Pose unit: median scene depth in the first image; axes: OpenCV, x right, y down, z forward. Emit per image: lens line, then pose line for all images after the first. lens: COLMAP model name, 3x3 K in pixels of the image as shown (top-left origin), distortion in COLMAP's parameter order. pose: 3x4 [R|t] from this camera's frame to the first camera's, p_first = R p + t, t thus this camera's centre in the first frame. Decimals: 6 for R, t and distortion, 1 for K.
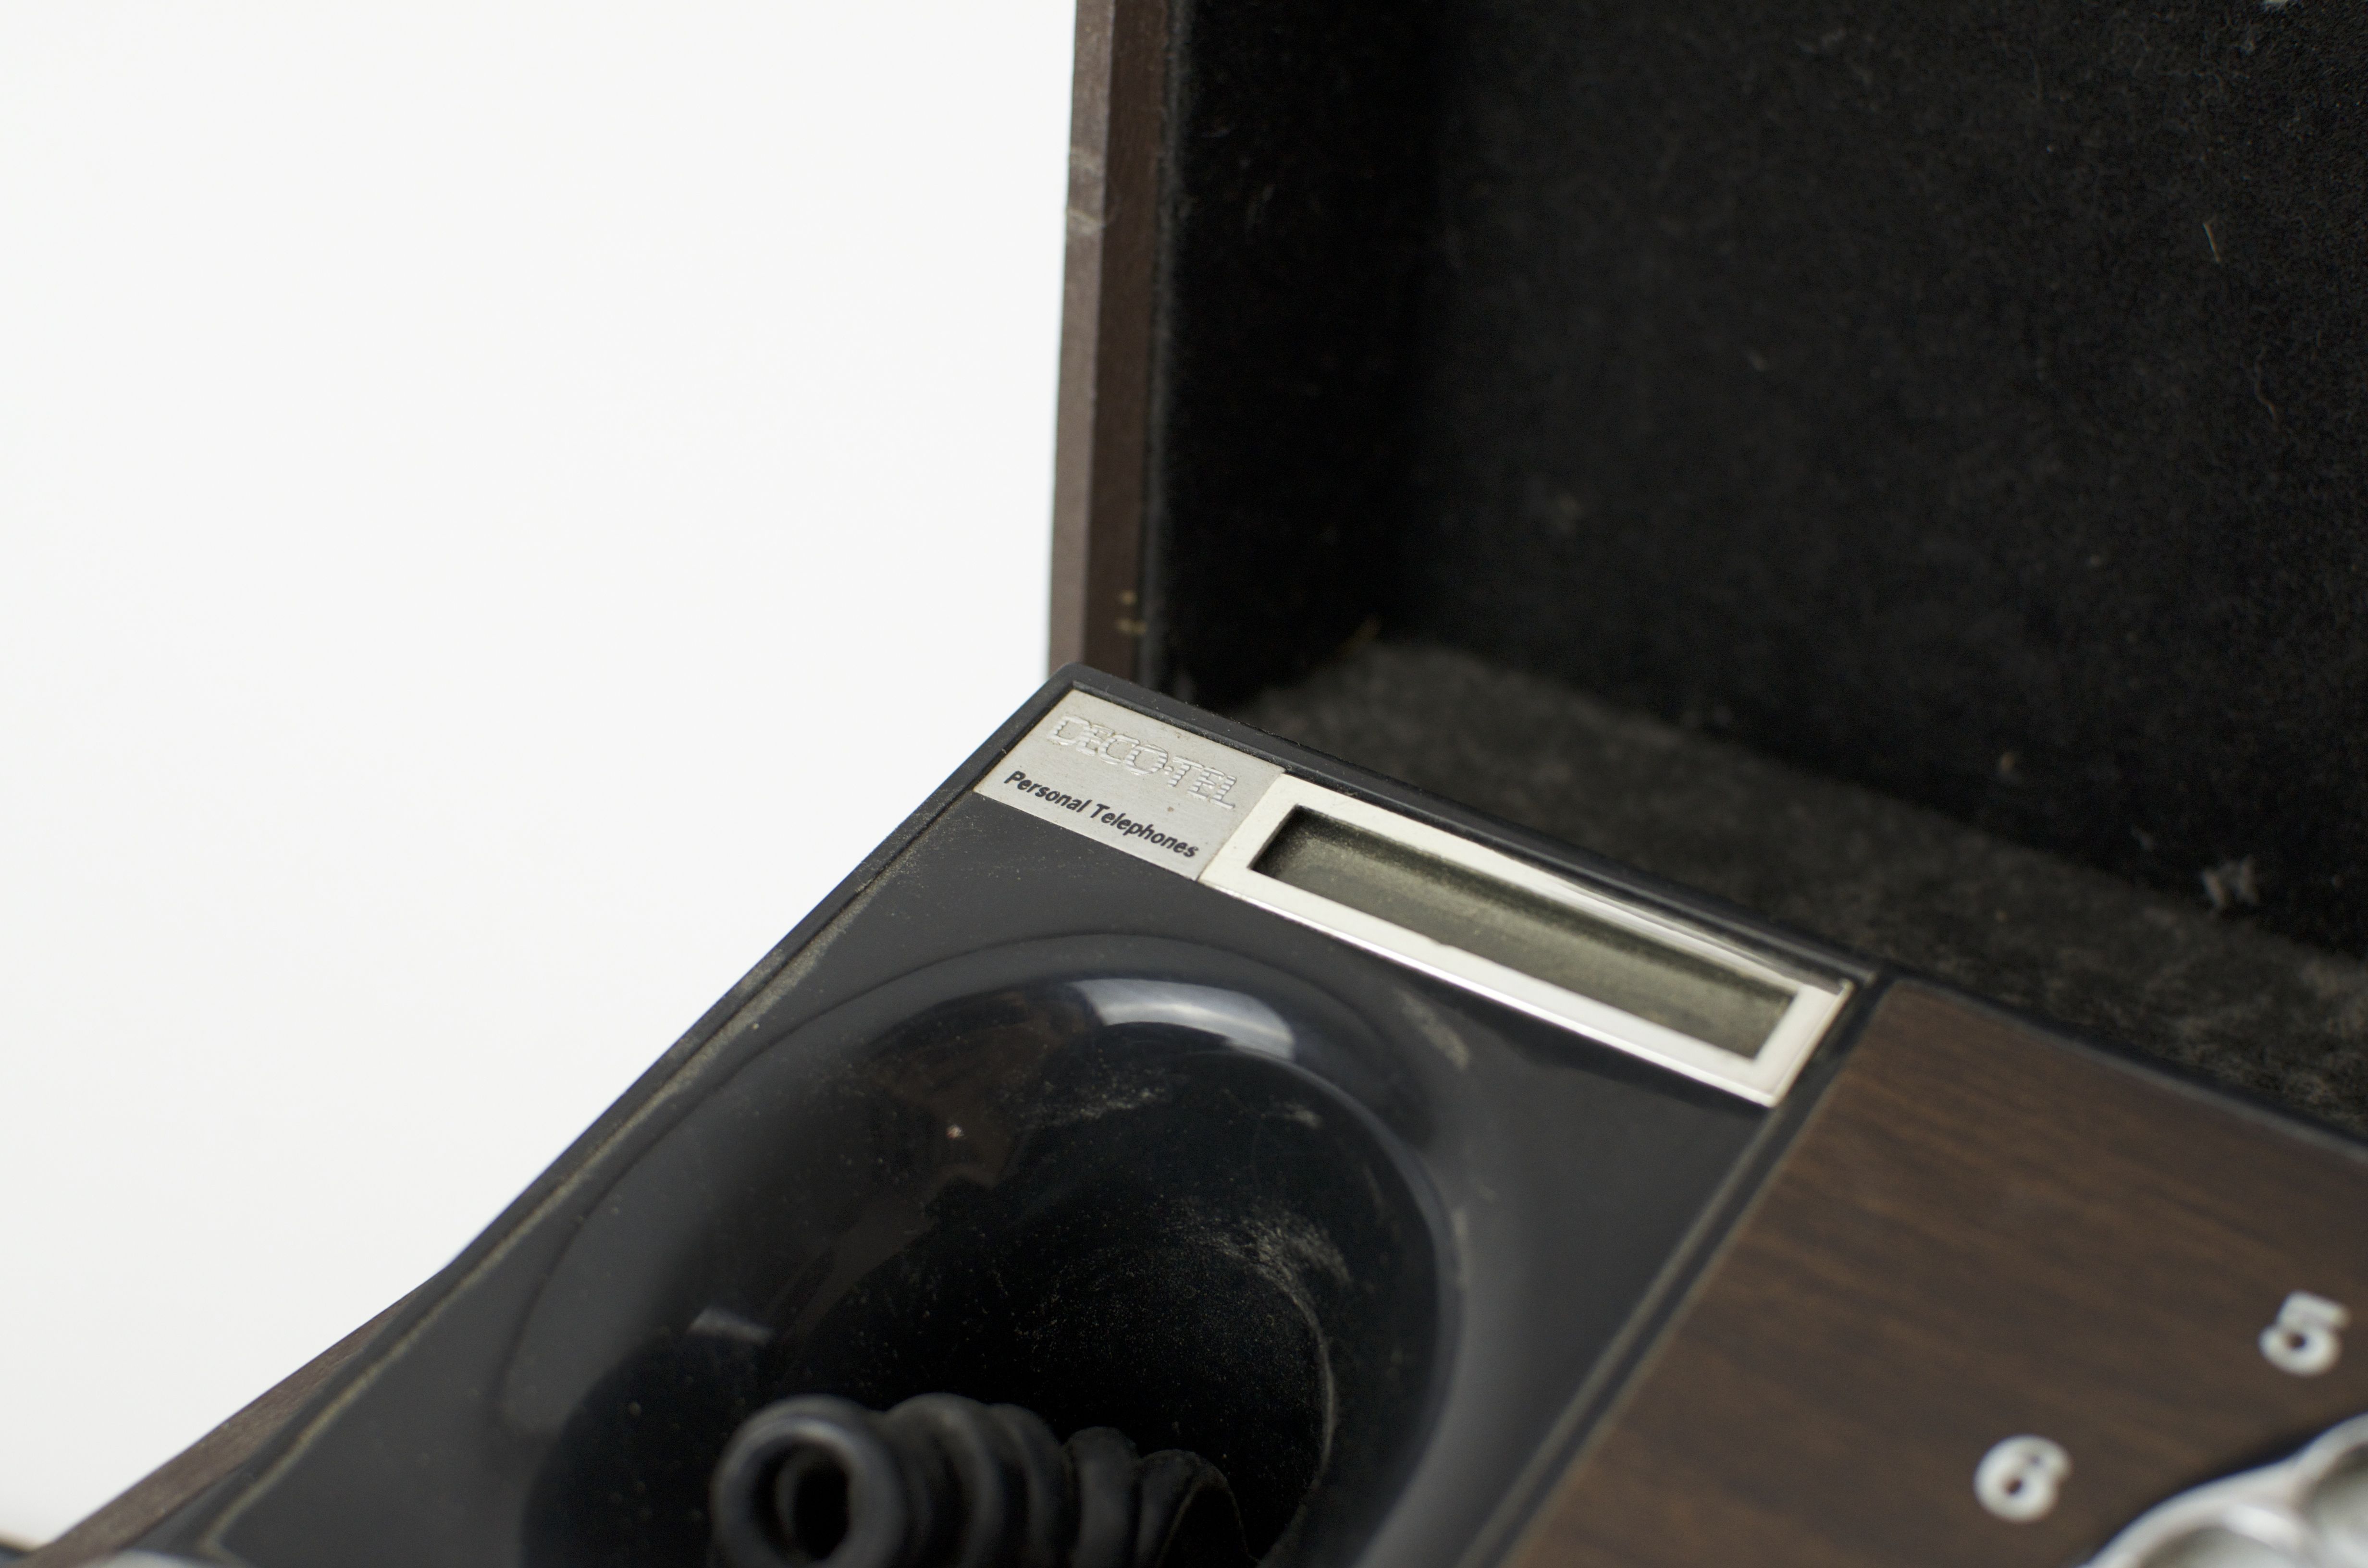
lens RADIAL K [[3668.1, 0, 1190.4], [0, 3668.1, 782.2], [0, 0, 1]] dist [-0.187457, 0.000000]
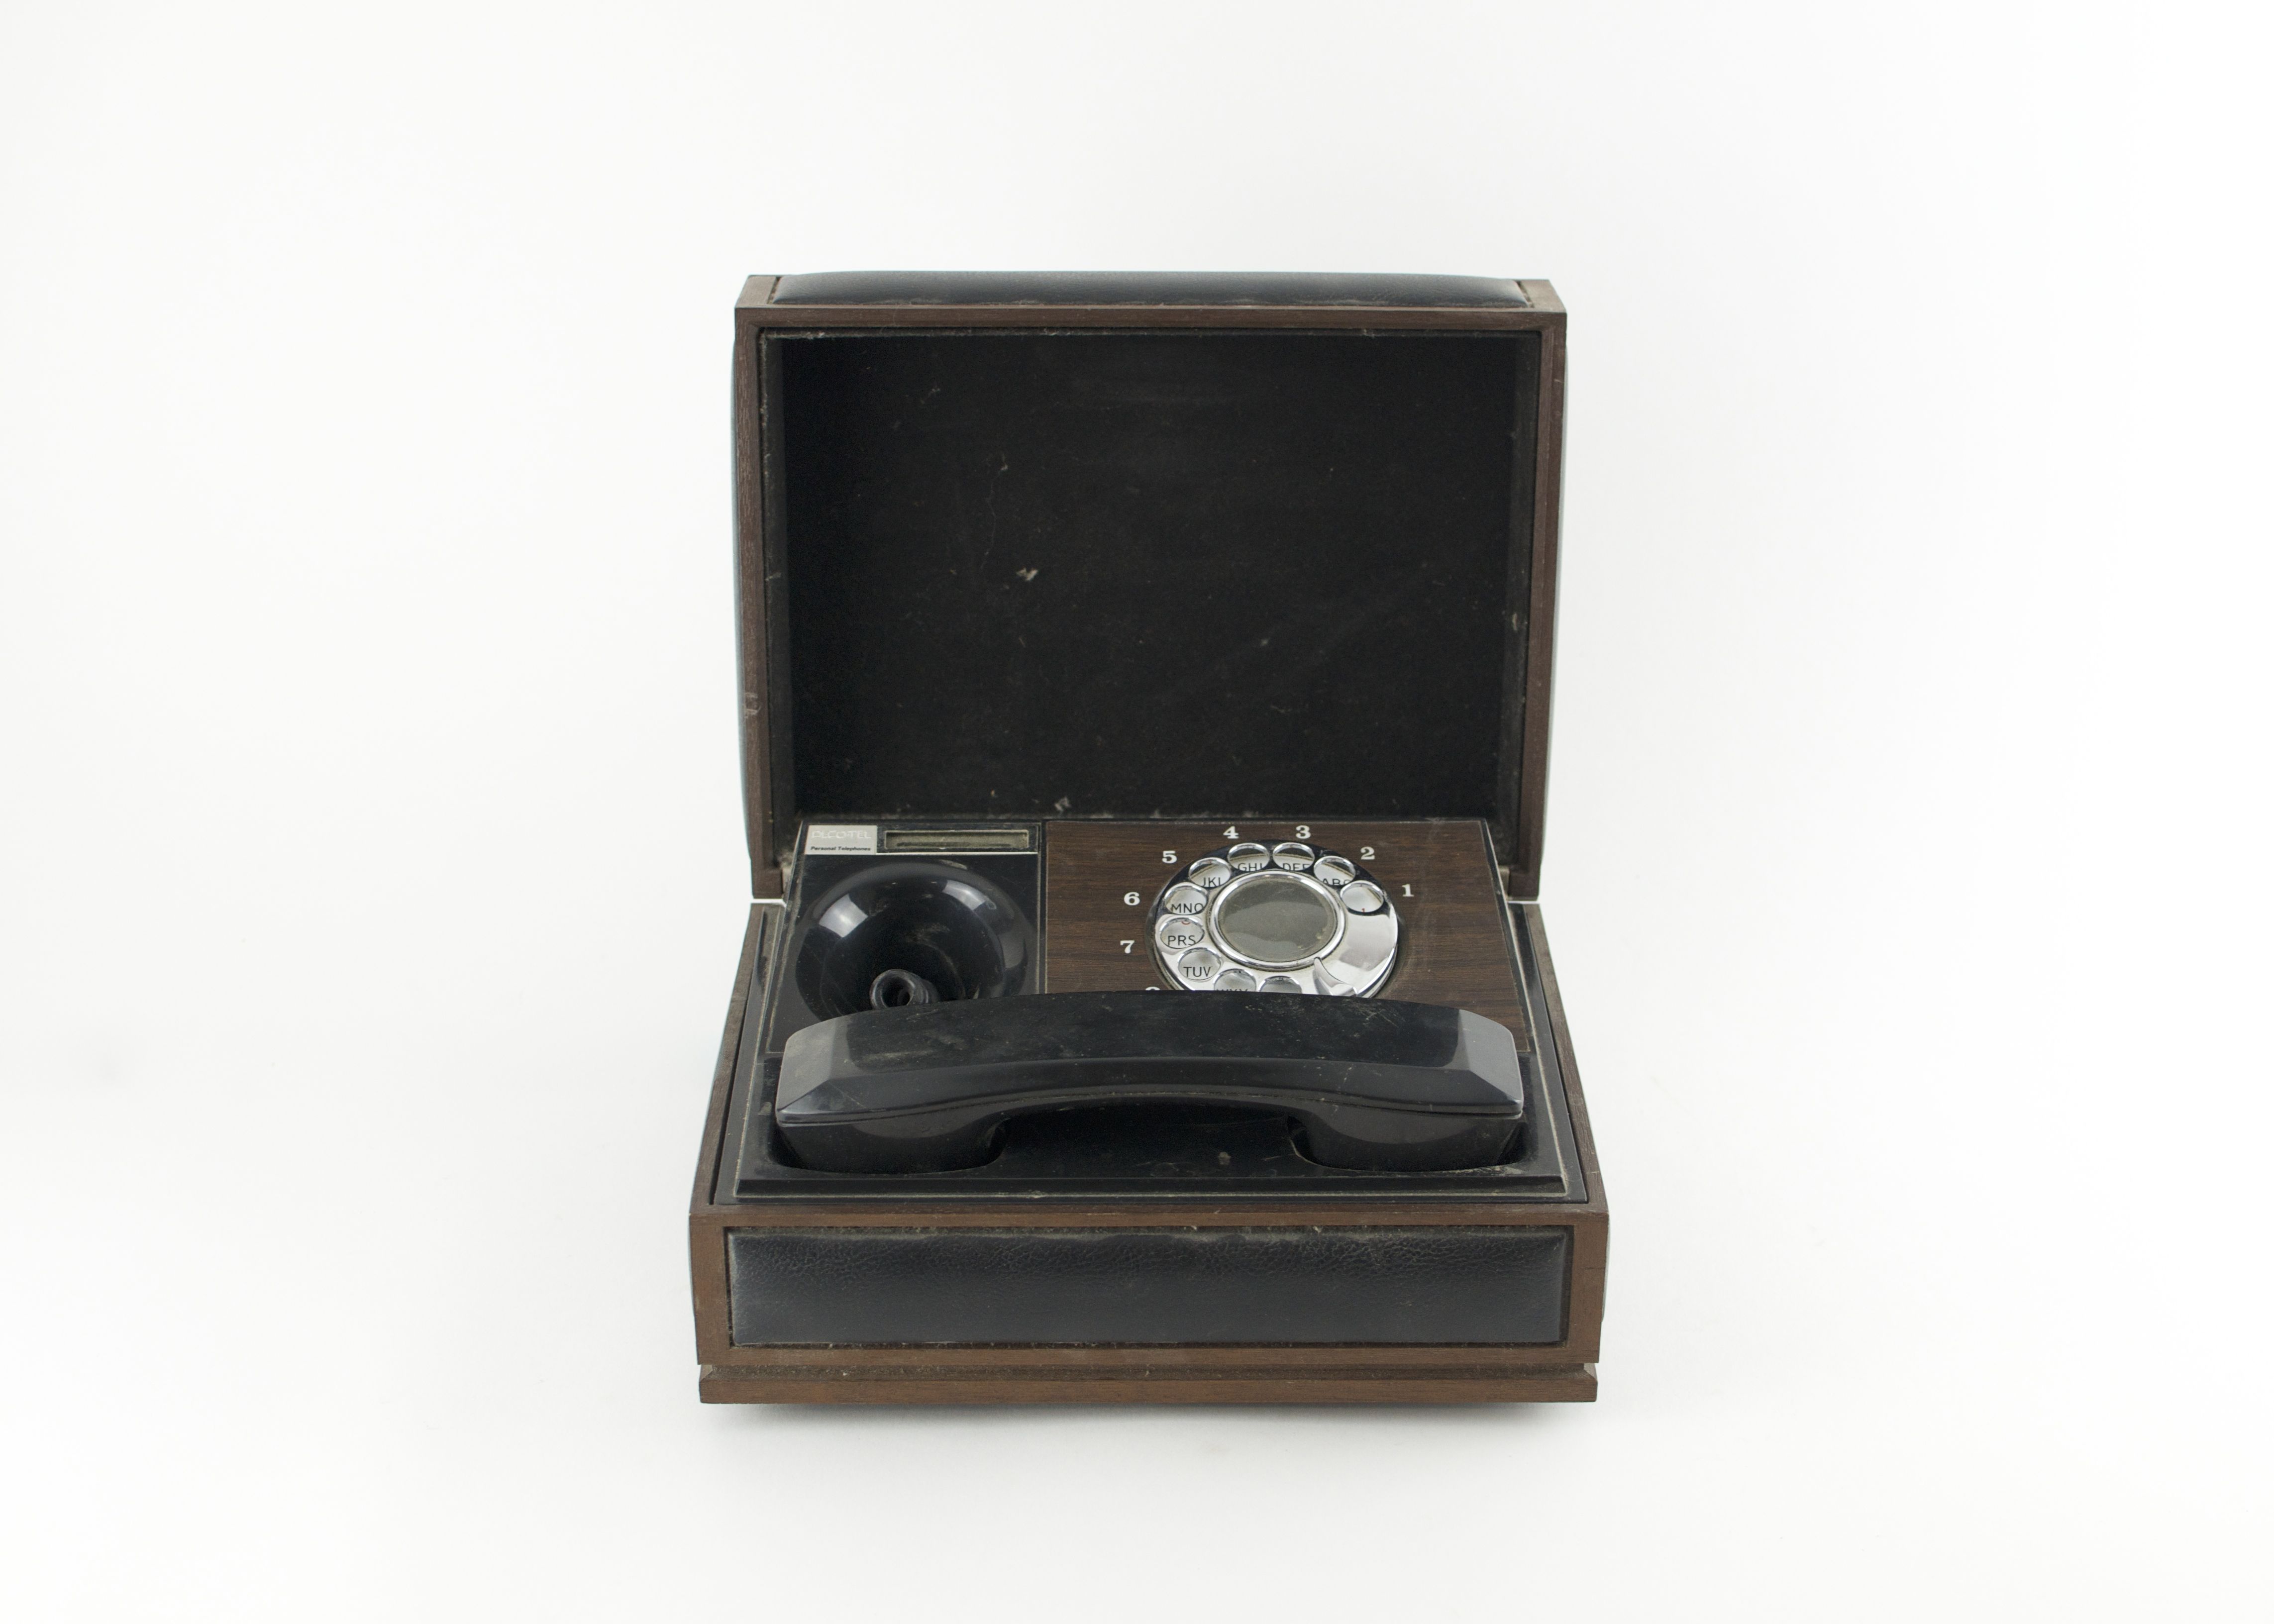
lens RADIAL K [[3767.4, 0, 1138.6], [0, 3767.4, 790.8], [0, 0, 1]] dist [-0.022925, 0.000000]
pose [[0.806875, -0.249684, 0.535360, -1.927815], [0.307235, 0.951438, -0.019318, 0.126509], [-0.504538, 0.180068, 0.844403, -2.603231]]
